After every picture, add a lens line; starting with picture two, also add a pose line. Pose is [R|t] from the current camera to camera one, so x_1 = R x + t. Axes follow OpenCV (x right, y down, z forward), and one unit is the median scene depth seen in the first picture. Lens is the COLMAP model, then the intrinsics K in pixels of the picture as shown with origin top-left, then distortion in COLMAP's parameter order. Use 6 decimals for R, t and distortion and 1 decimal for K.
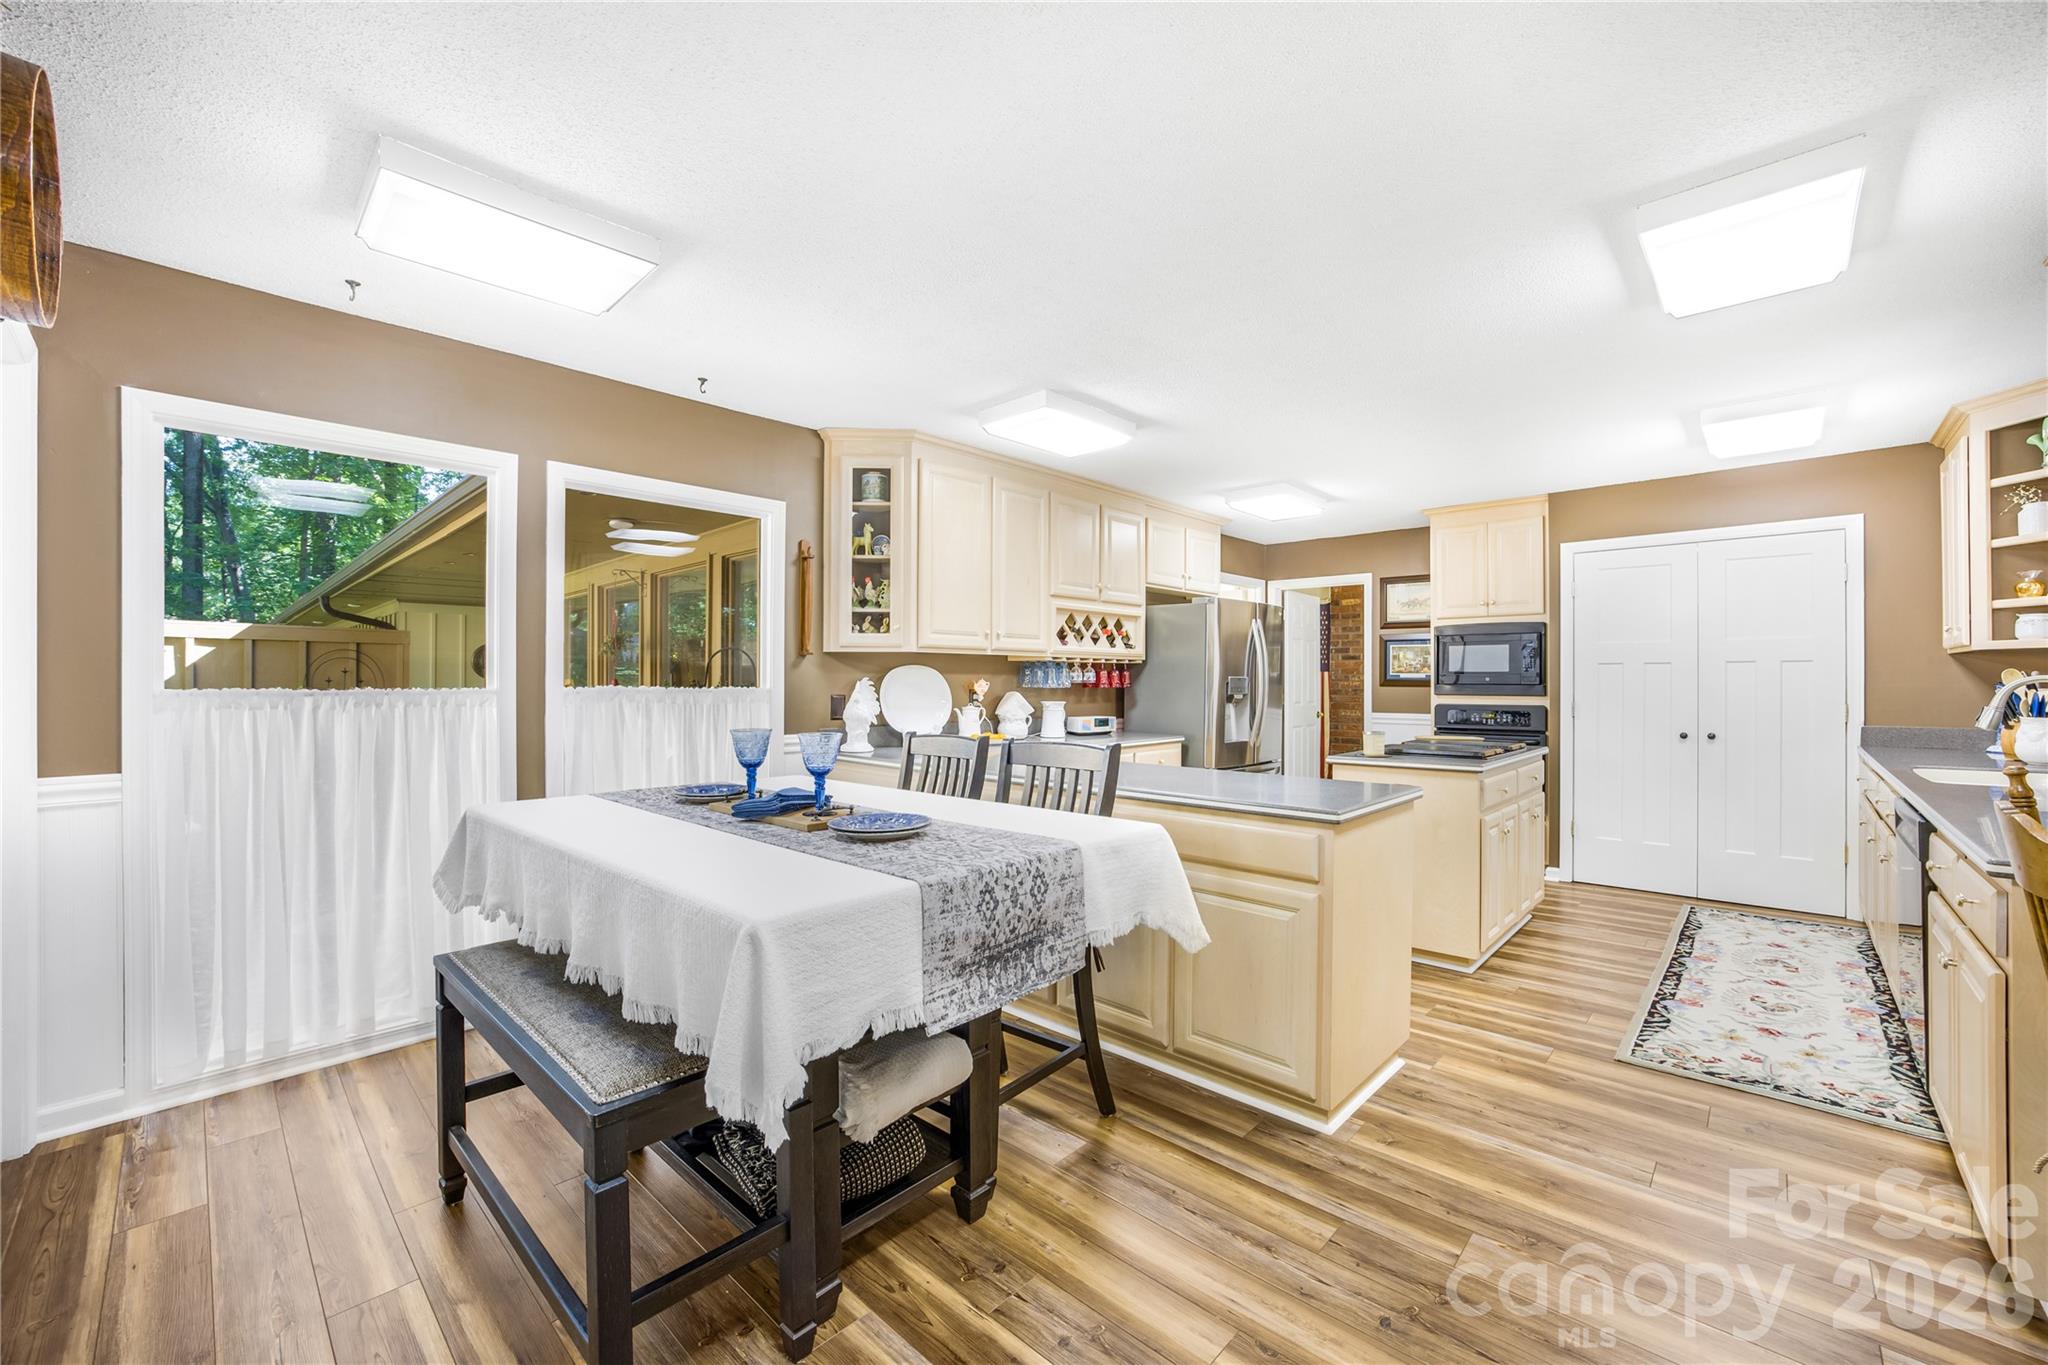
lens RADIAL K [[836.7, 0, 1024.0], [0, 836.7, 682.5], [0, 0, 1]] dist [-0.039815, 0.015298]
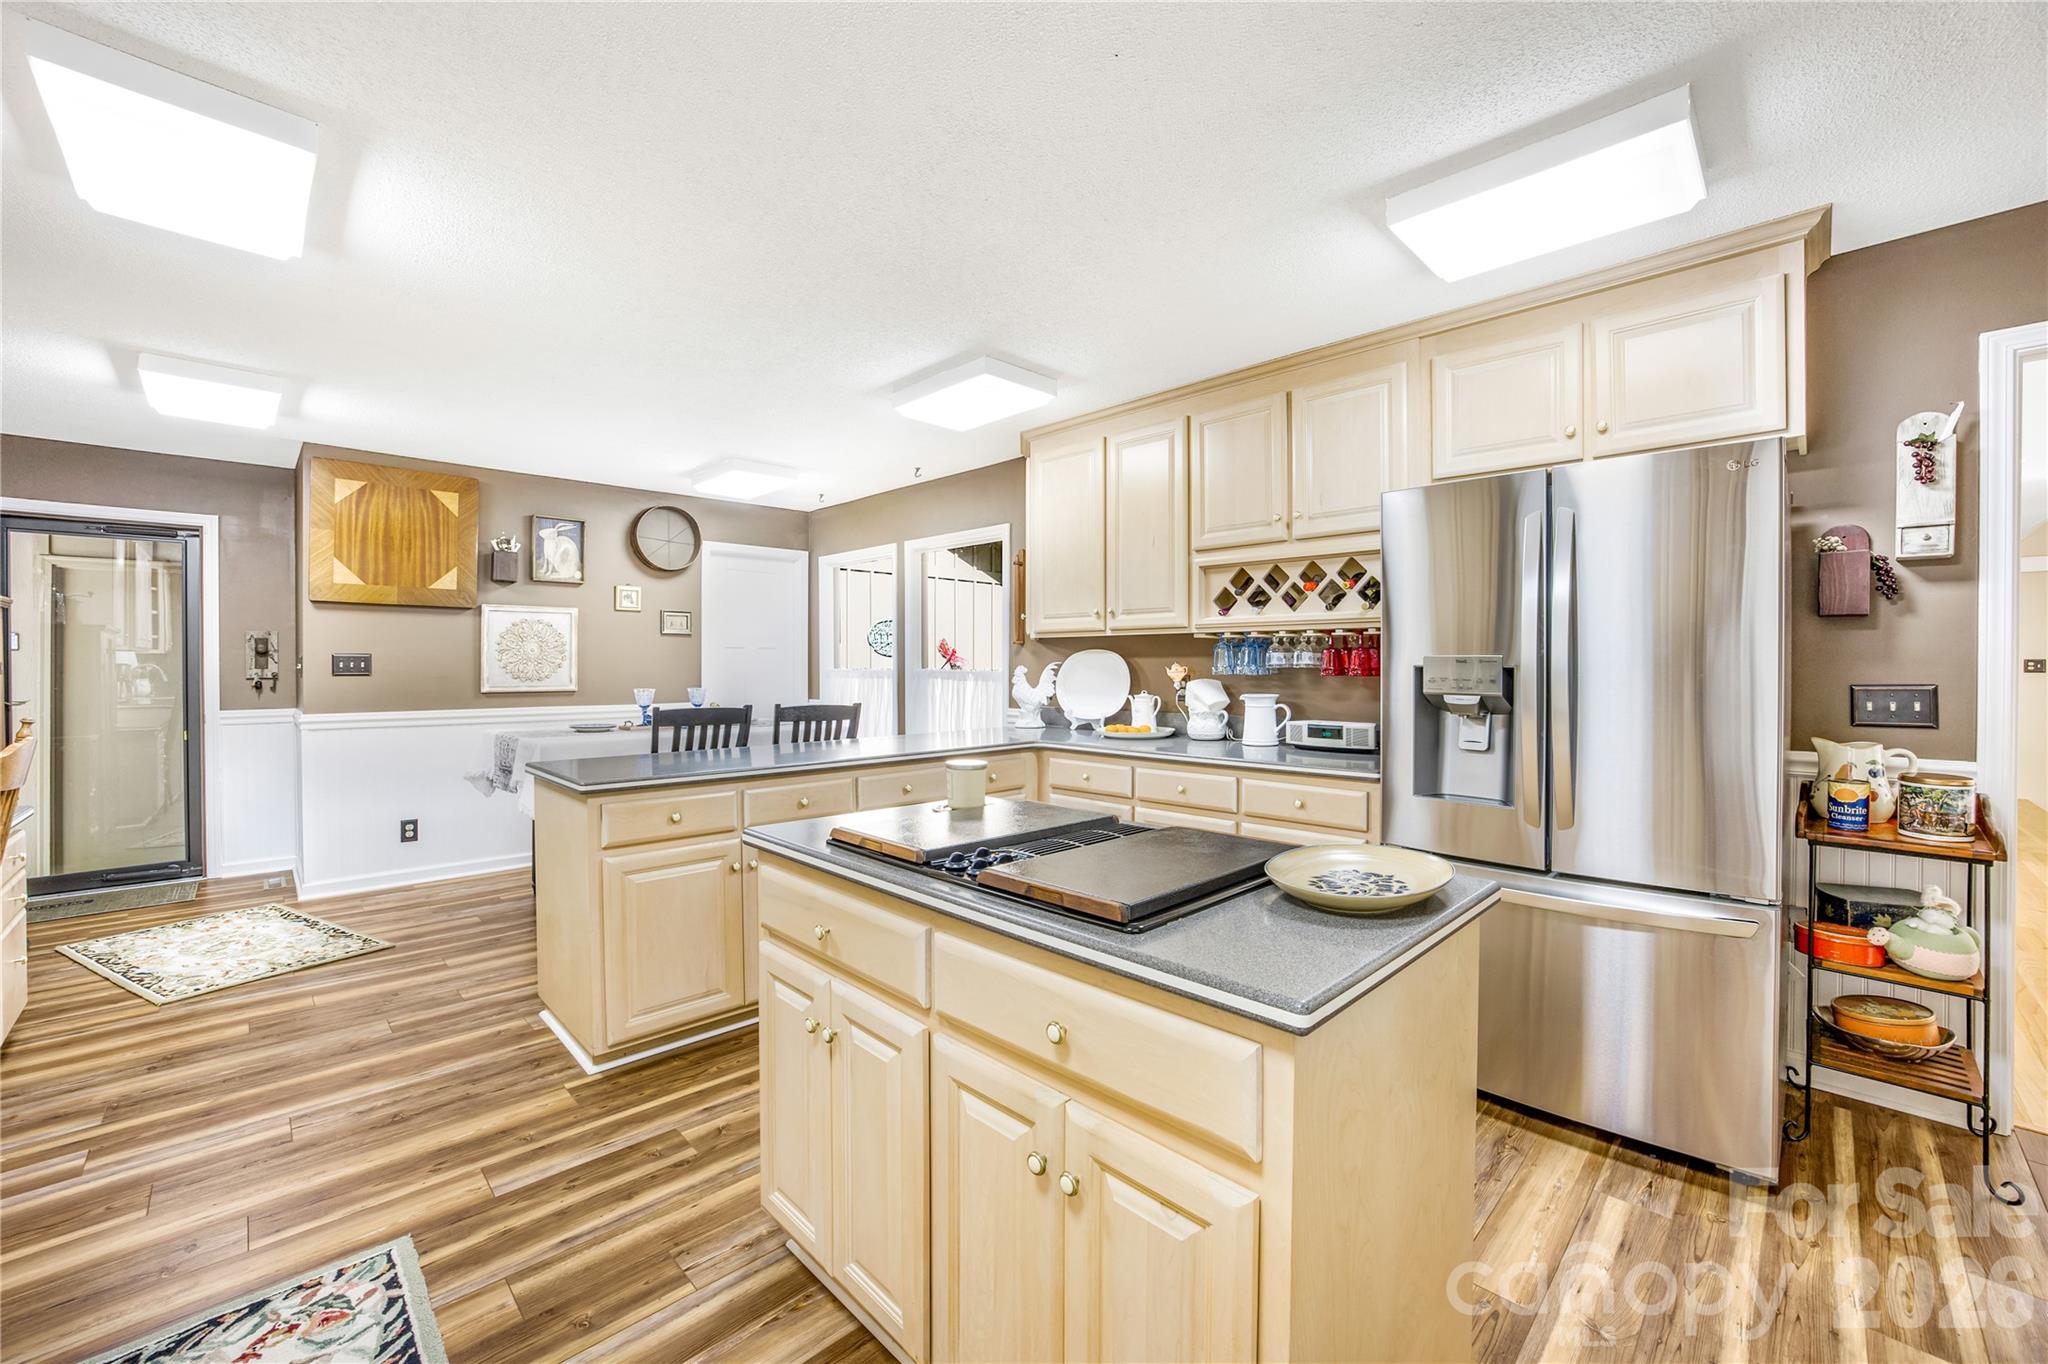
lens RADIAL K [[815.9, 0, 1026.7], [0, 815.9, 672.6], [0, 0, 1]] dist [-0.043893, 0.013534]
pose [[-0.045393, 0.008513, -0.998933, 0.884876], [0.001177, 0.999963, 0.008468, -0.001889], [0.998968, -0.000791, -0.045402, 1.014080]]
